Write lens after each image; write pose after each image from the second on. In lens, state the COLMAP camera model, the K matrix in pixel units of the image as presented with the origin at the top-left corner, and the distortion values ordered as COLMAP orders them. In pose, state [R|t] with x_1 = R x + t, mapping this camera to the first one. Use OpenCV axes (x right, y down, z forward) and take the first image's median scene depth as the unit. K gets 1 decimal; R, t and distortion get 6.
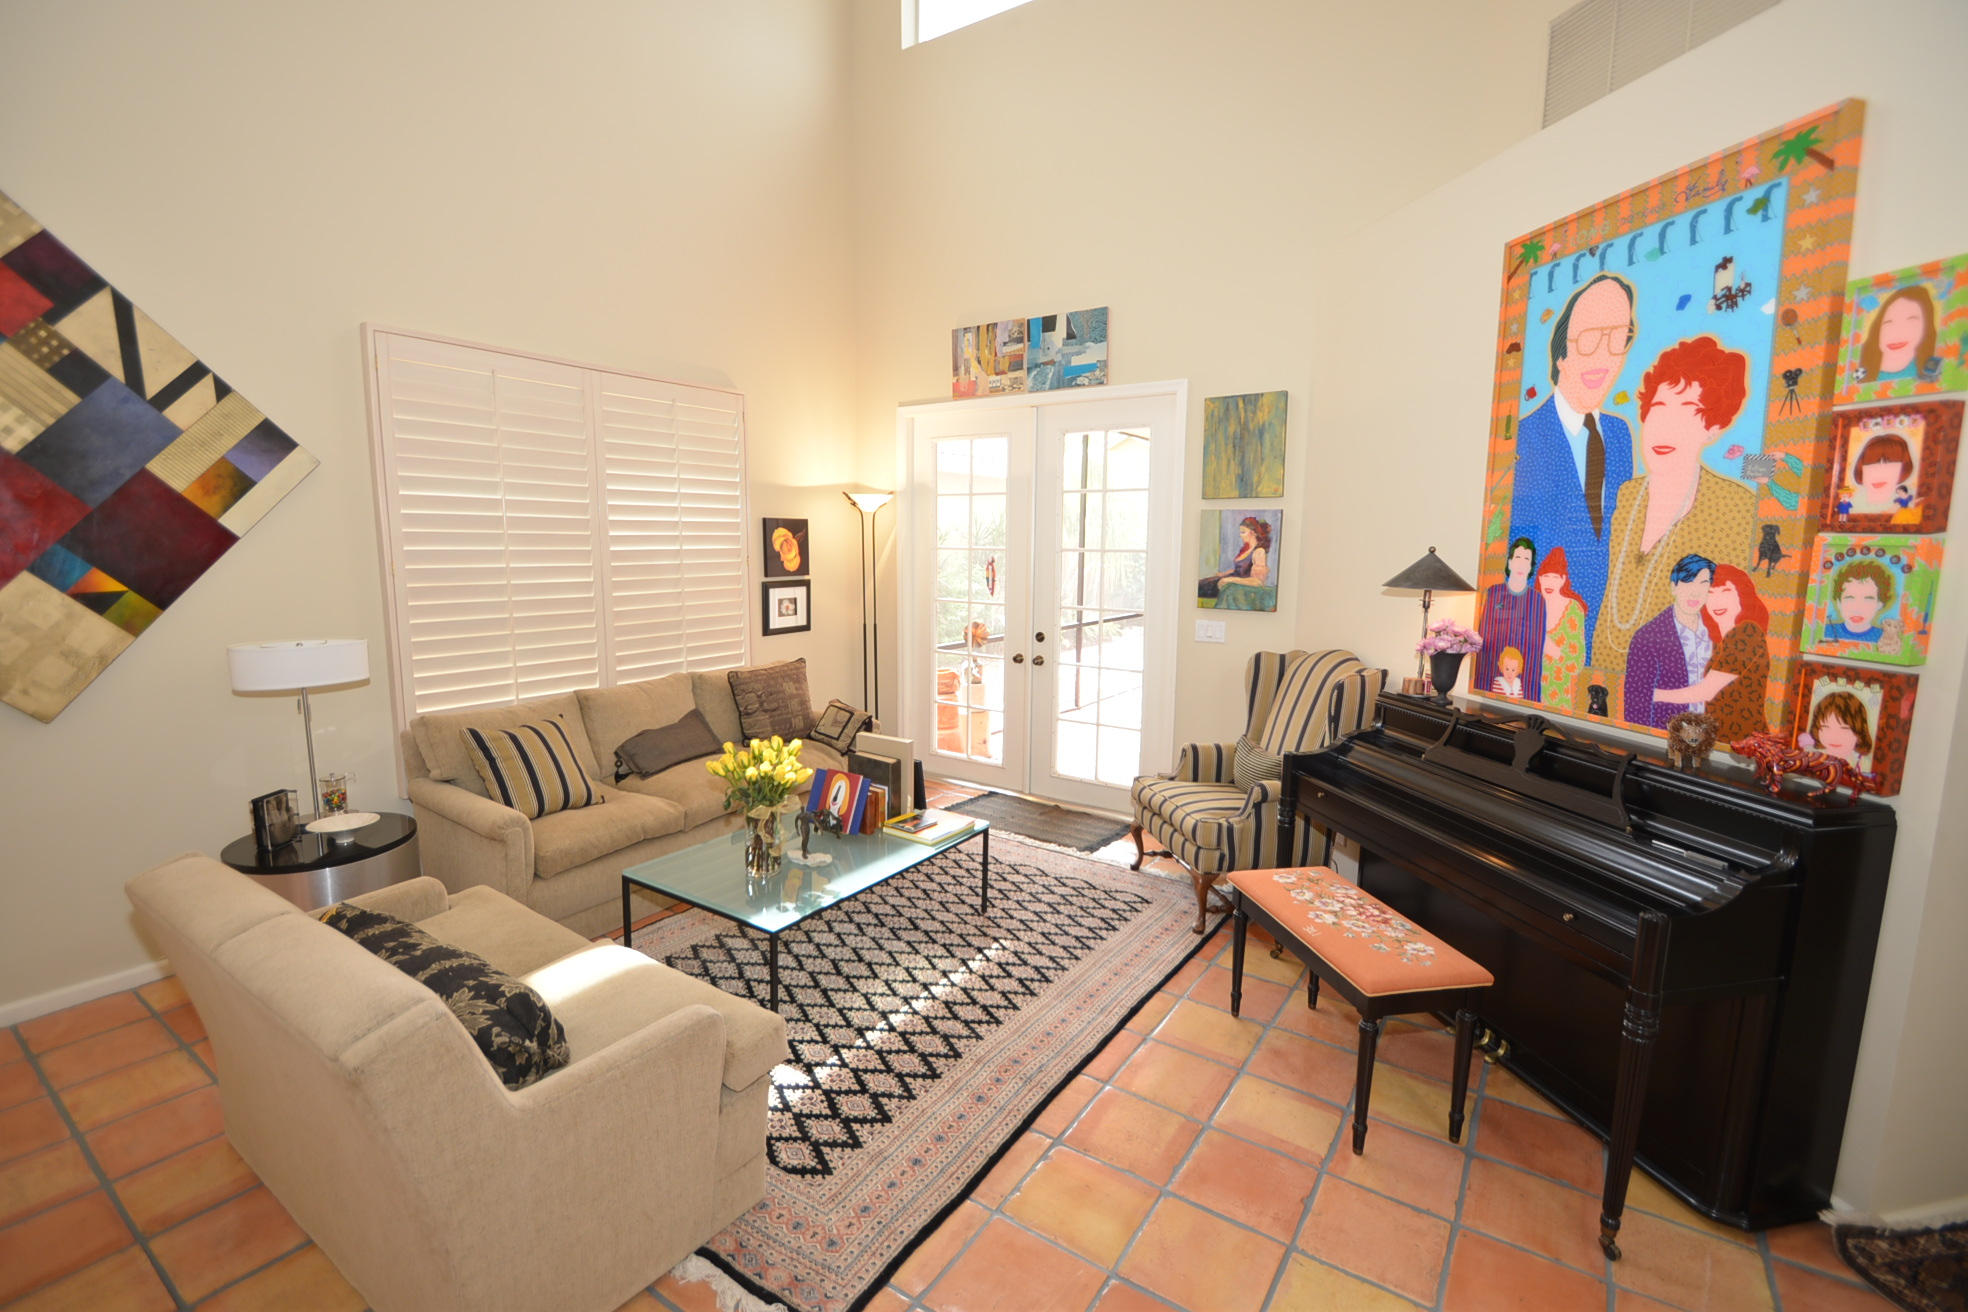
lens RADIAL K [[874.1, 0, 984.0], [0, 874.1, 656.0], [0, 0, 1]] dist [0.021907, -0.021312]
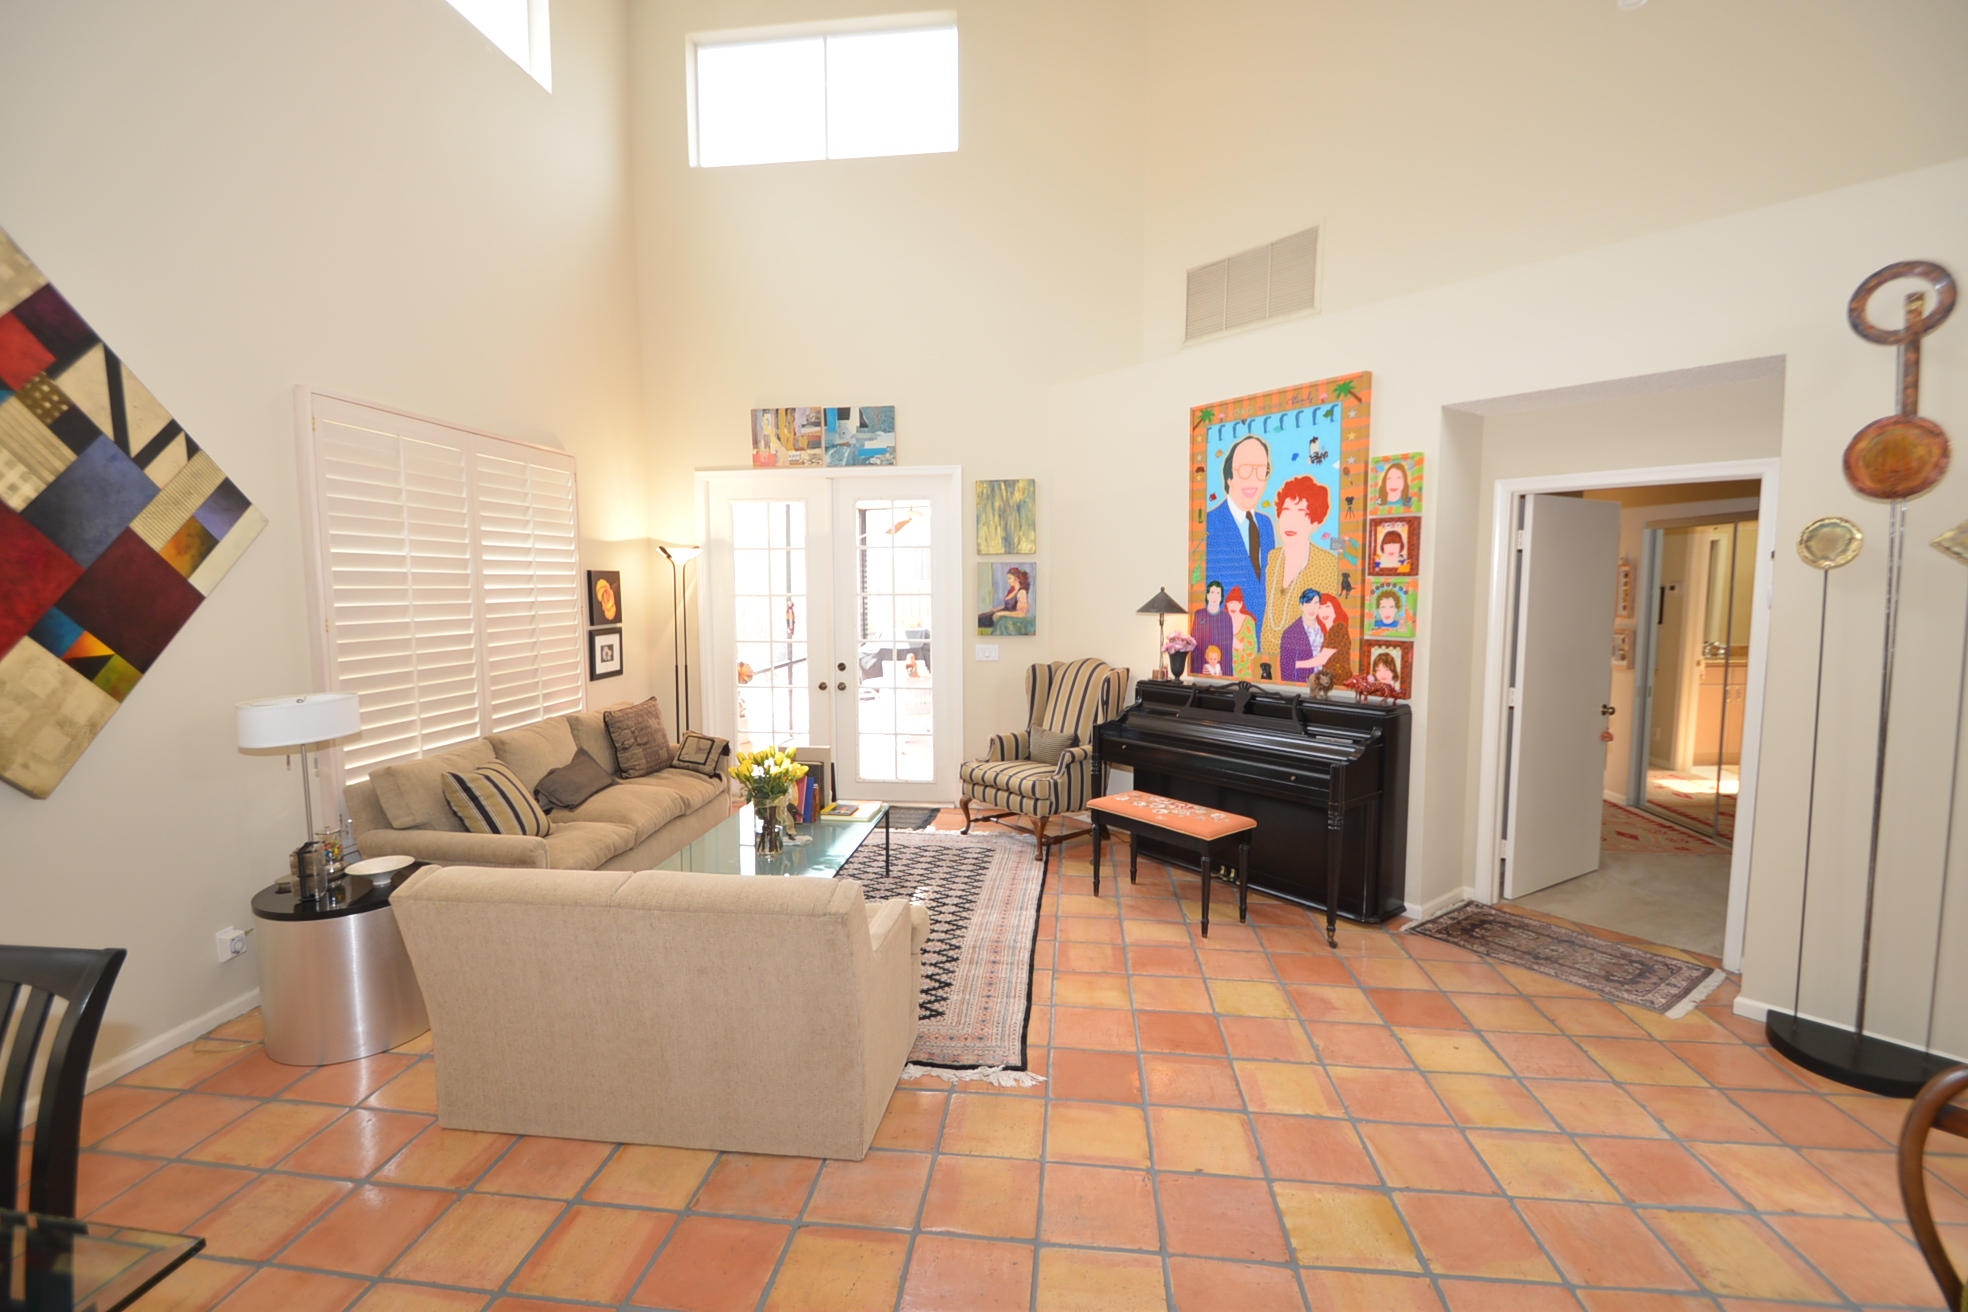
lens RADIAL K [[874.1, 0, 984.0], [0, 874.1, 656.0], [0, 0, 1]] dist [0.021907, -0.021312]
pose [[0.883776, -0.052928, 0.464907, -0.567091], [0.076349, 0.996578, -0.031680, 0.029170], [-0.461639, 0.063494, 0.884793, -0.276984]]
